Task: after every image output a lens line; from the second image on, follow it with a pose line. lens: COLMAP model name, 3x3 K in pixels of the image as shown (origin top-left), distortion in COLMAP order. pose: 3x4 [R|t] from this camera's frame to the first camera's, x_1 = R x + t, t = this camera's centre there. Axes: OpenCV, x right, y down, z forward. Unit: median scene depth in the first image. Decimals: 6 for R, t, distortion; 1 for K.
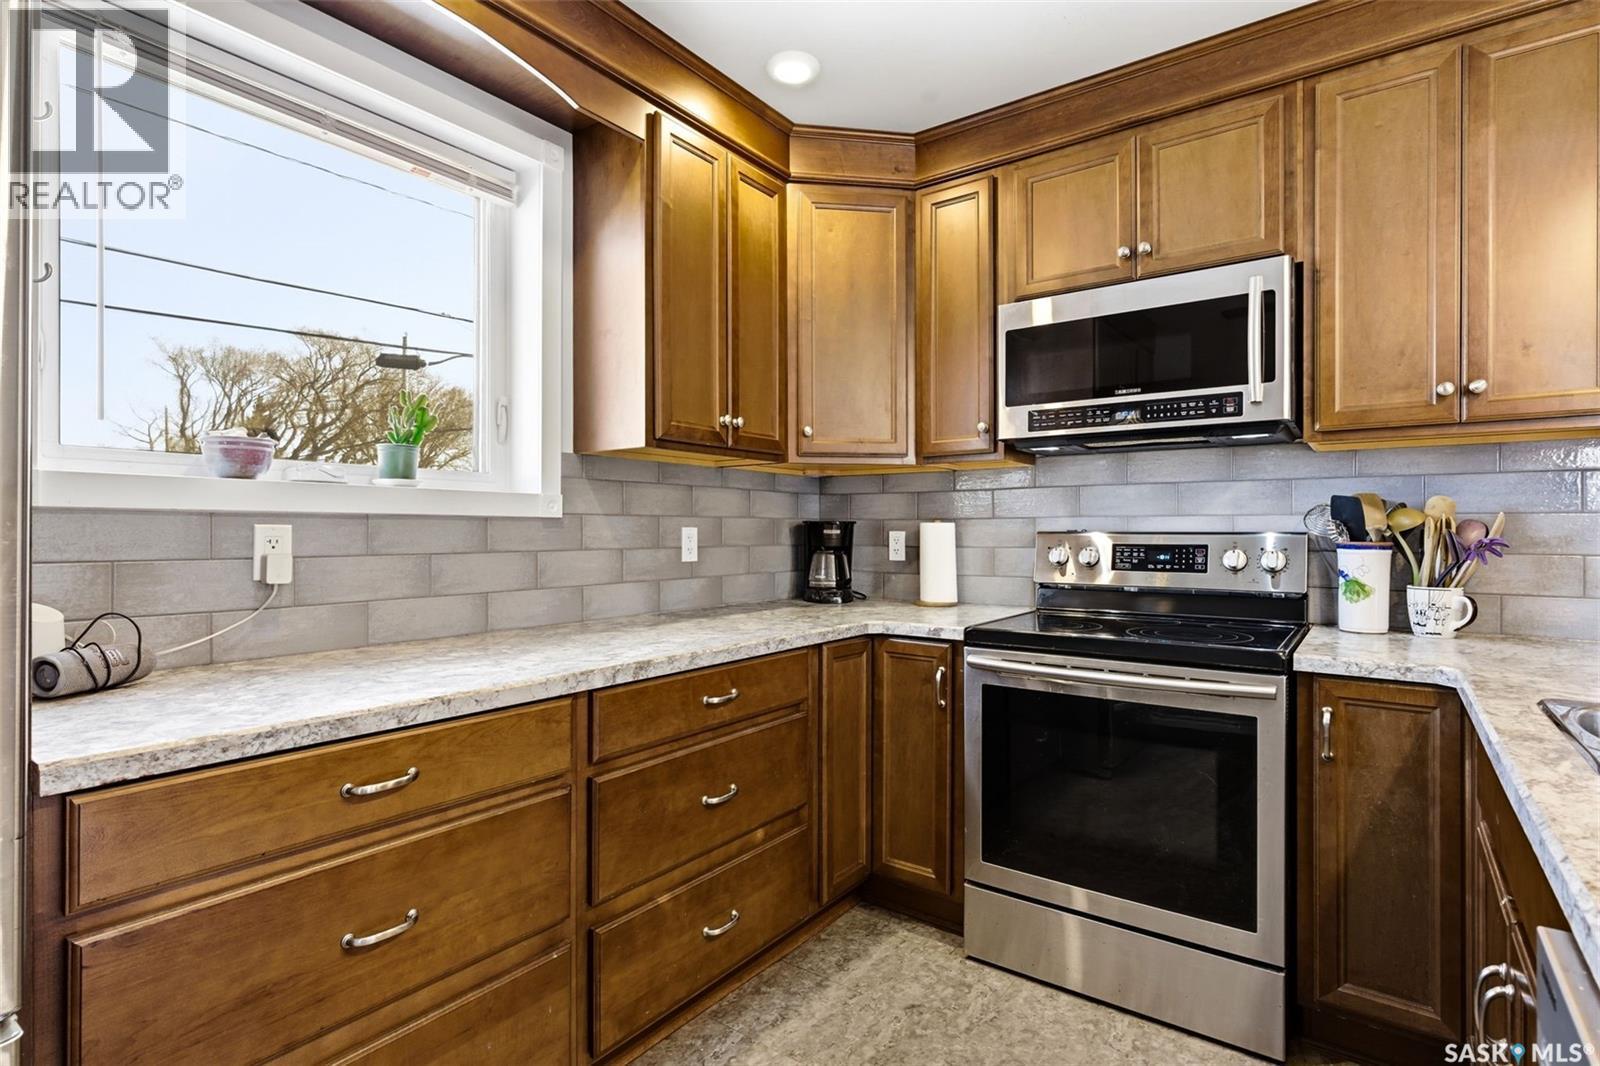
lens RADIAL K [[790.2, 0, 800.2], [0, 790.2, 531.4], [0, 0, 1]] dist [0.000504, -0.000679]
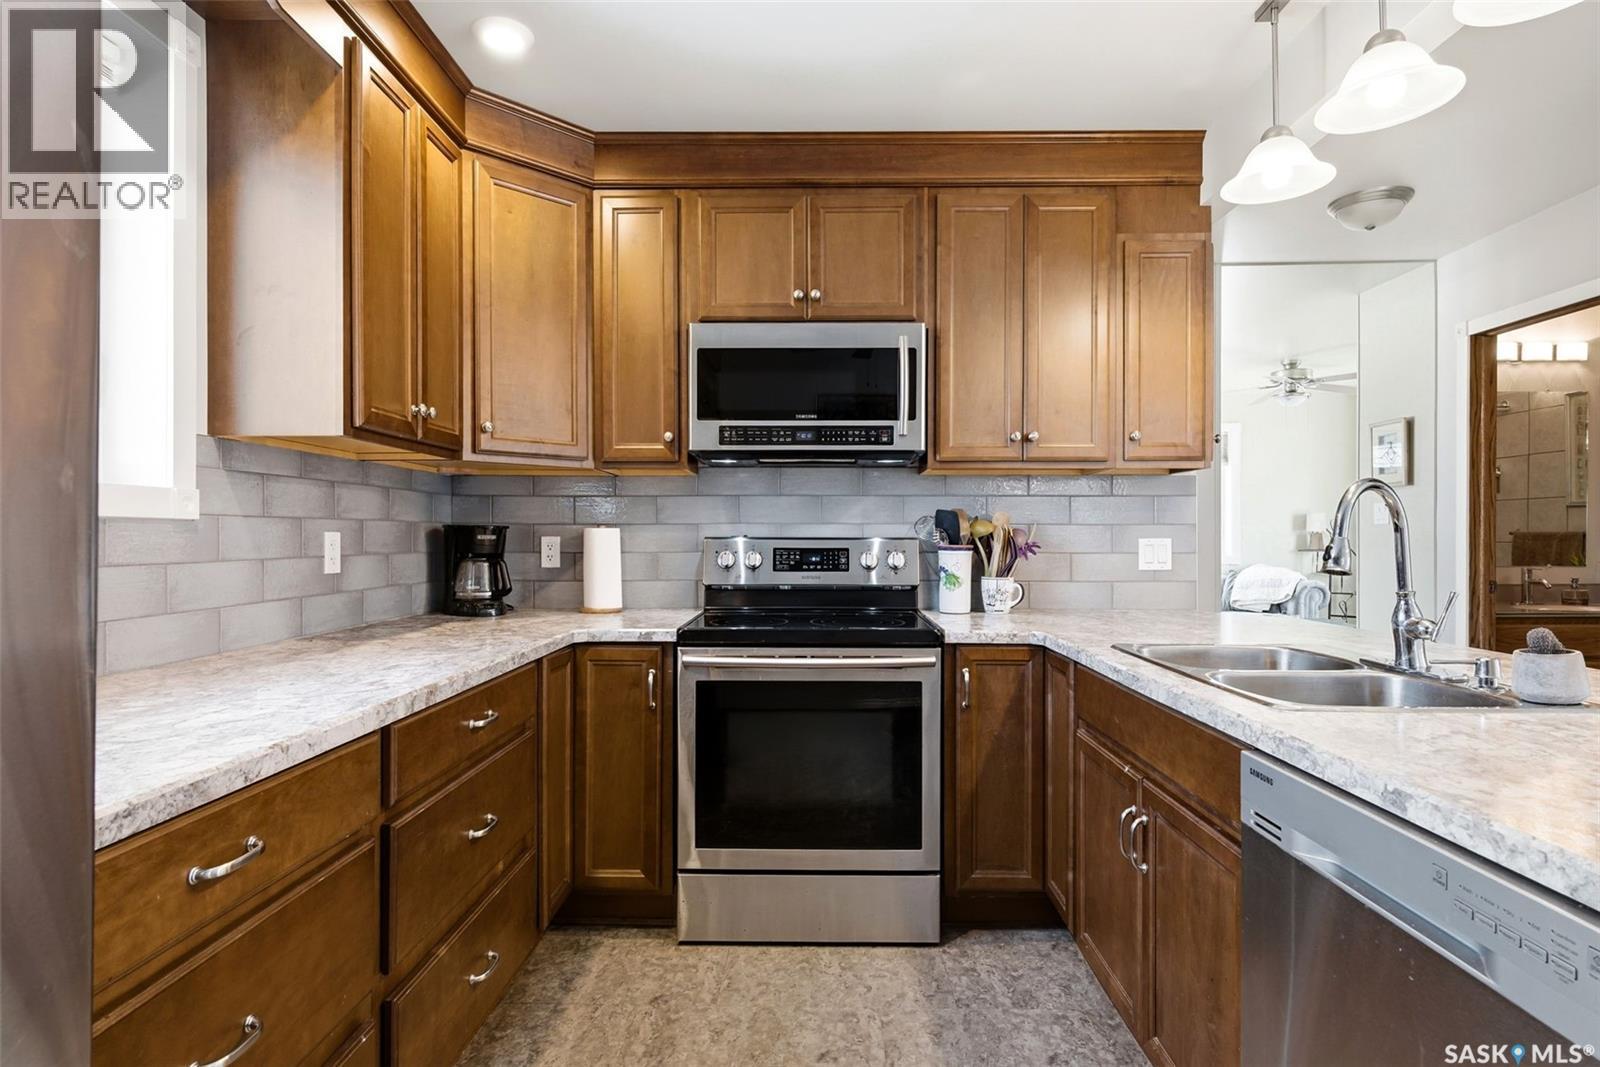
lens RADIAL K [[845.3, 0, 801.2], [0, 845.3, 535.9], [0, 0, 1]] dist [0.000547, -0.002430]
pose [[0.815393, 0.000175, 0.578907, -0.314291], [-0.000334, 1.000000, 0.000168, -0.001938], [-0.578907, -0.000331, 0.815393, -0.006761]]
